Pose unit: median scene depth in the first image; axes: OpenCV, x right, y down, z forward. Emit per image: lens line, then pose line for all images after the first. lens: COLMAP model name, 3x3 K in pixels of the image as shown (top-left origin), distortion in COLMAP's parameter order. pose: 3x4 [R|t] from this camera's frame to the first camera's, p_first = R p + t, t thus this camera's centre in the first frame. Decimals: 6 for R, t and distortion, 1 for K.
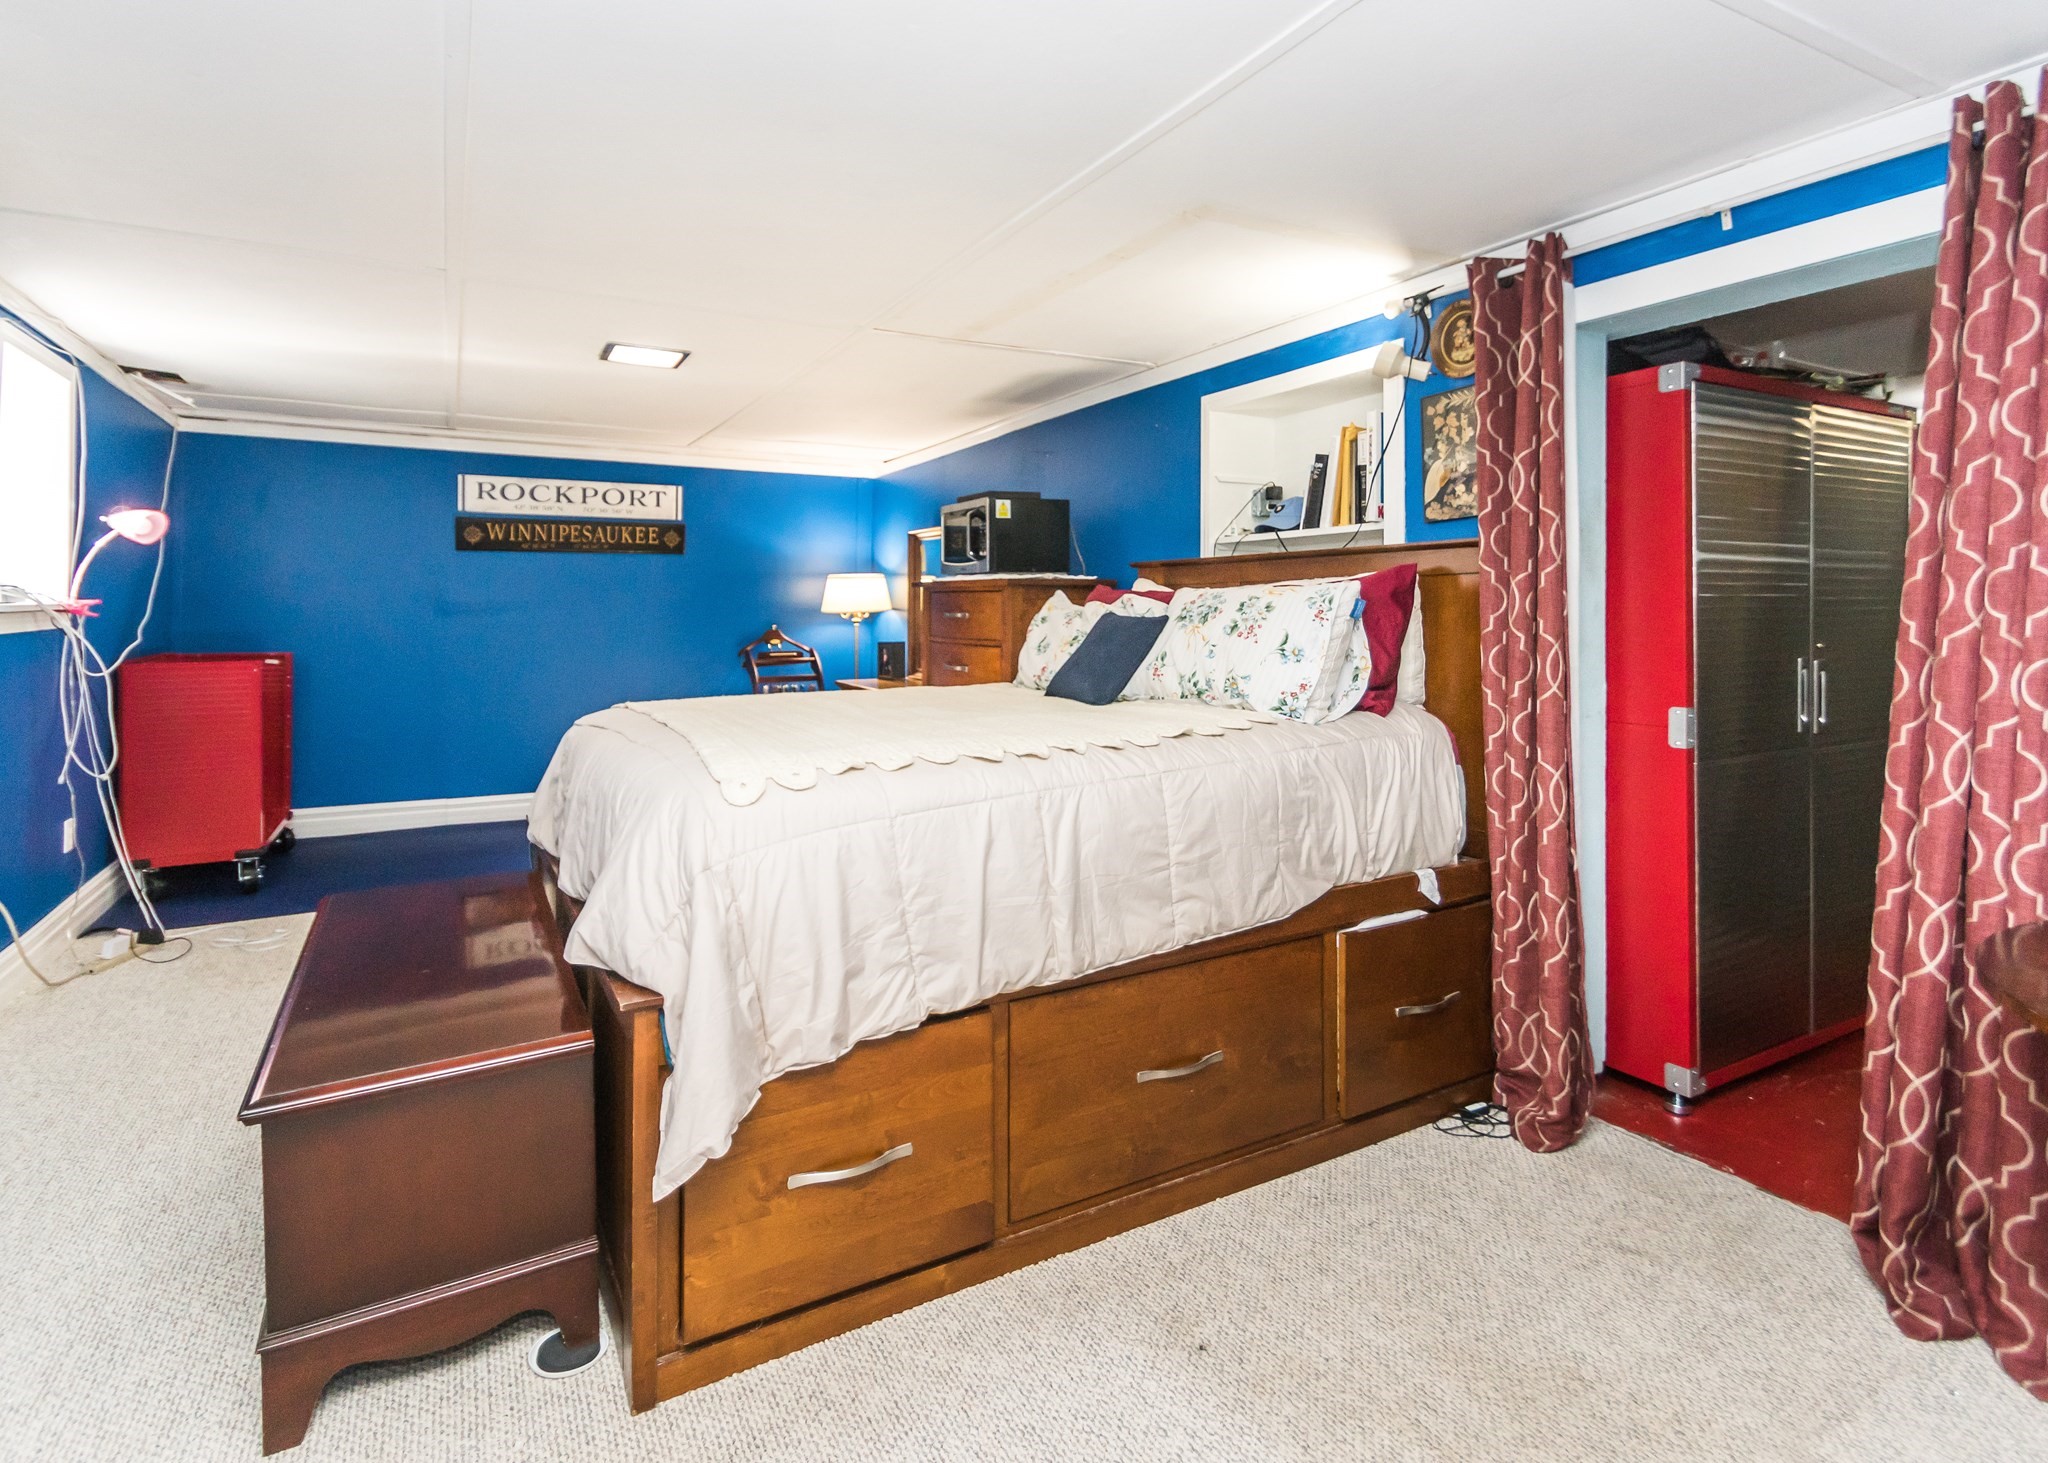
lens RADIAL K [[965.8, 0, 1024.0], [0, 965.8, 731.5], [0, 0, 1]] dist [-0.000198, -0.000098]
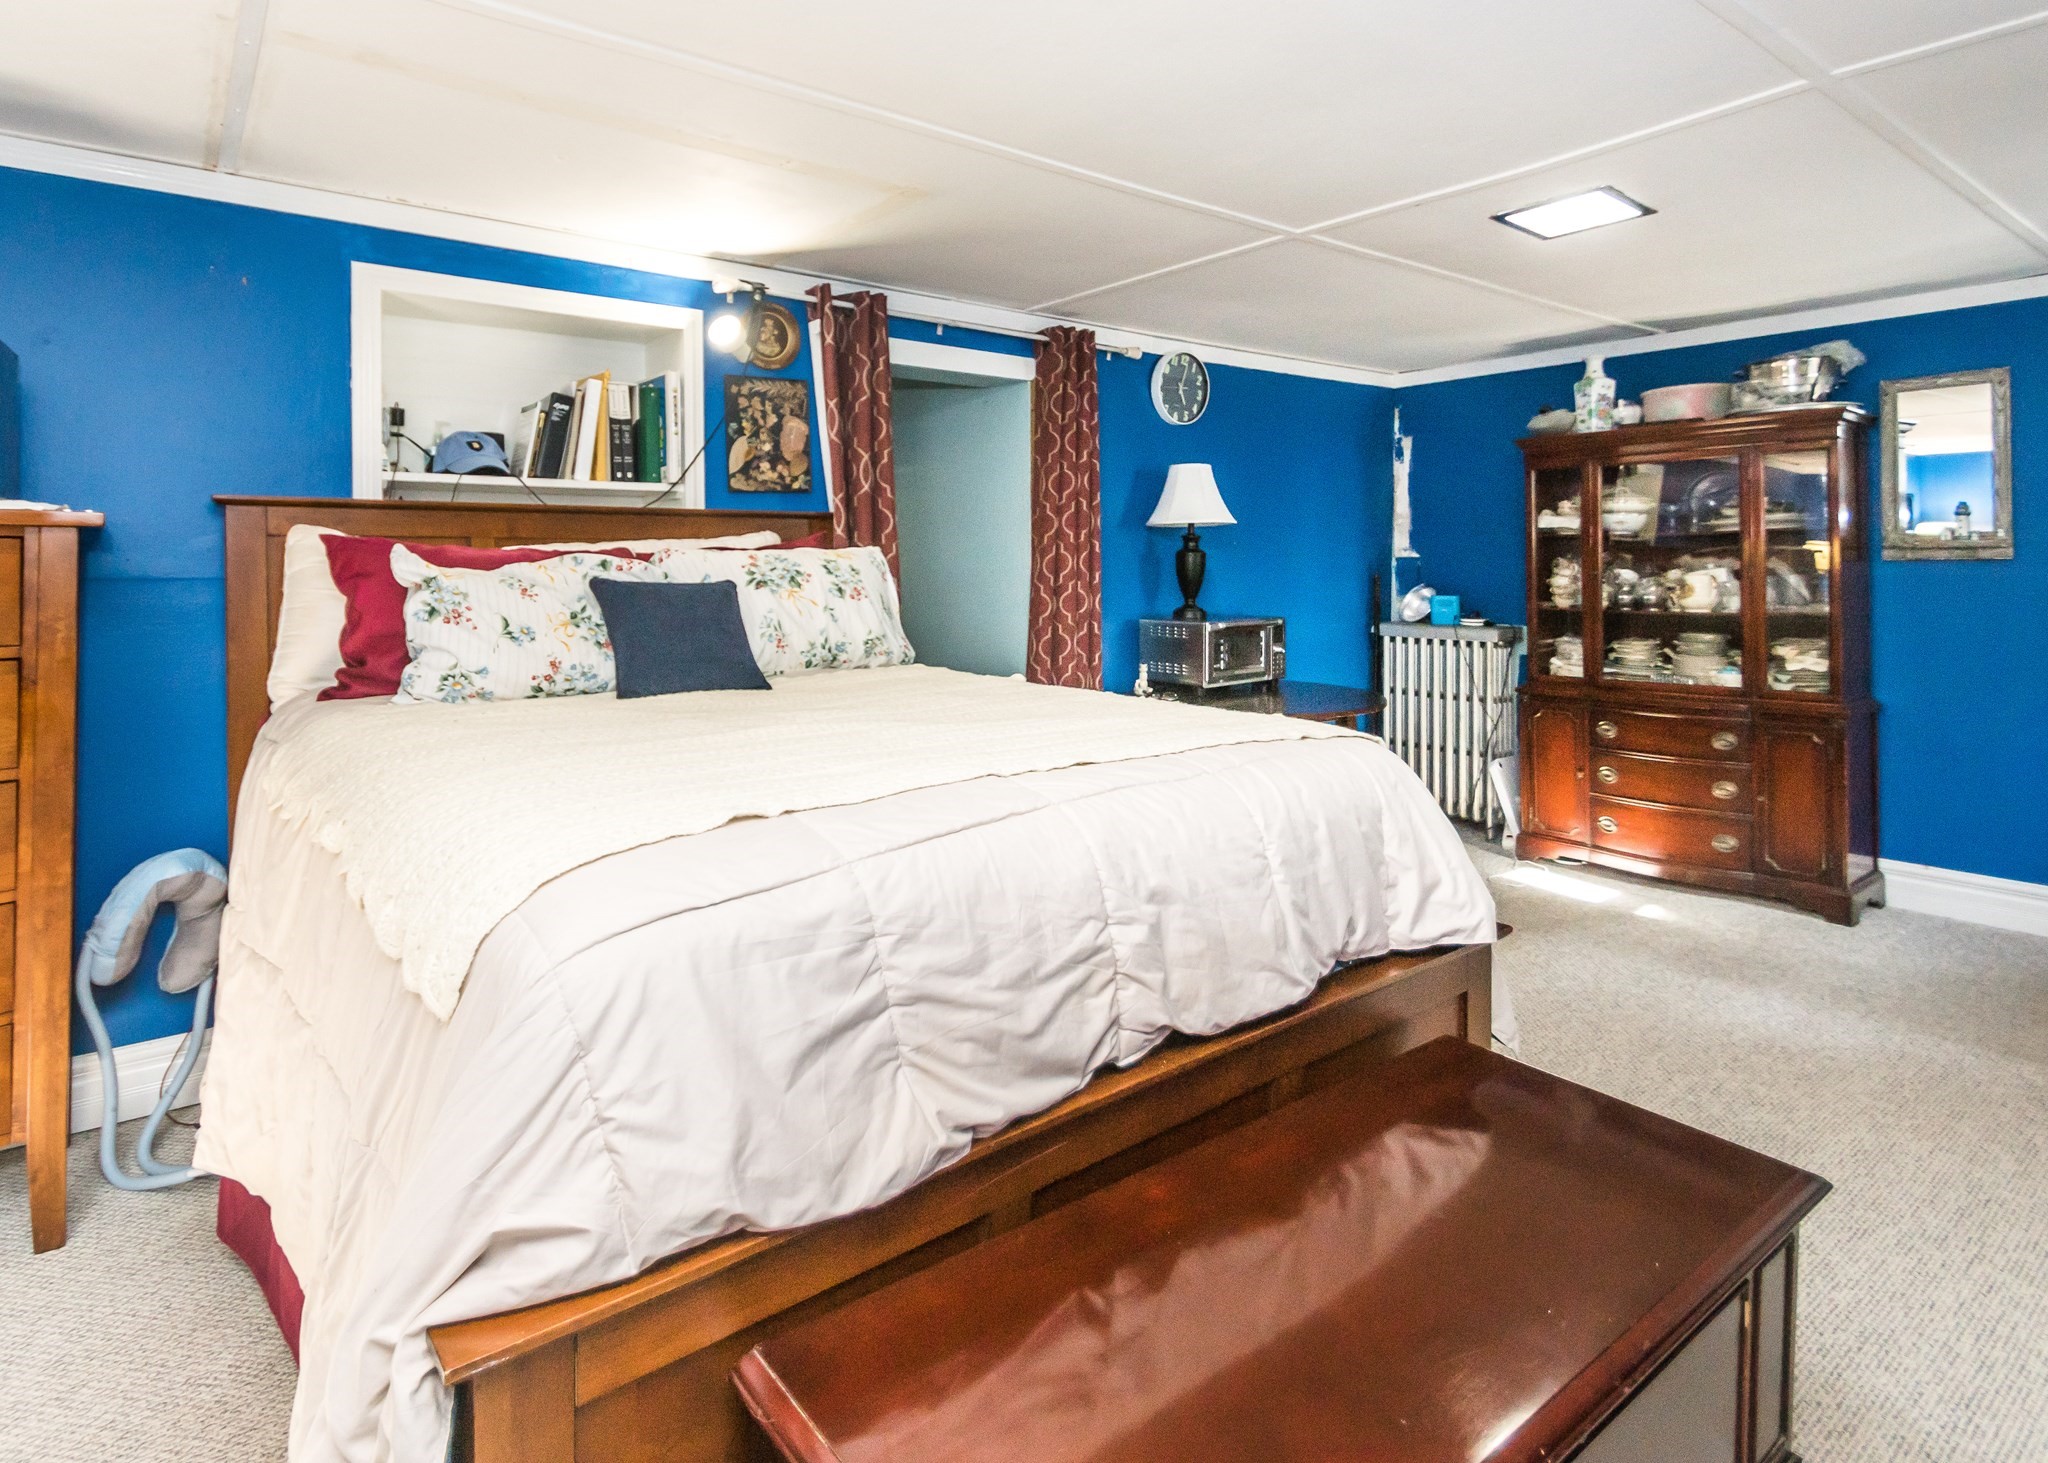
lens RADIAL K [[1105.3, 0, 1024.0], [0, 1105.3, 731.5], [0, 0, 1]] dist [0.000306, 0.000037]
pose [[-0.173707, -0.149393, 0.973400, -0.908964], [0.133691, 0.975699, 0.173603, -0.129244], [-0.975681, 0.160291, -0.149513, 0.934854]]
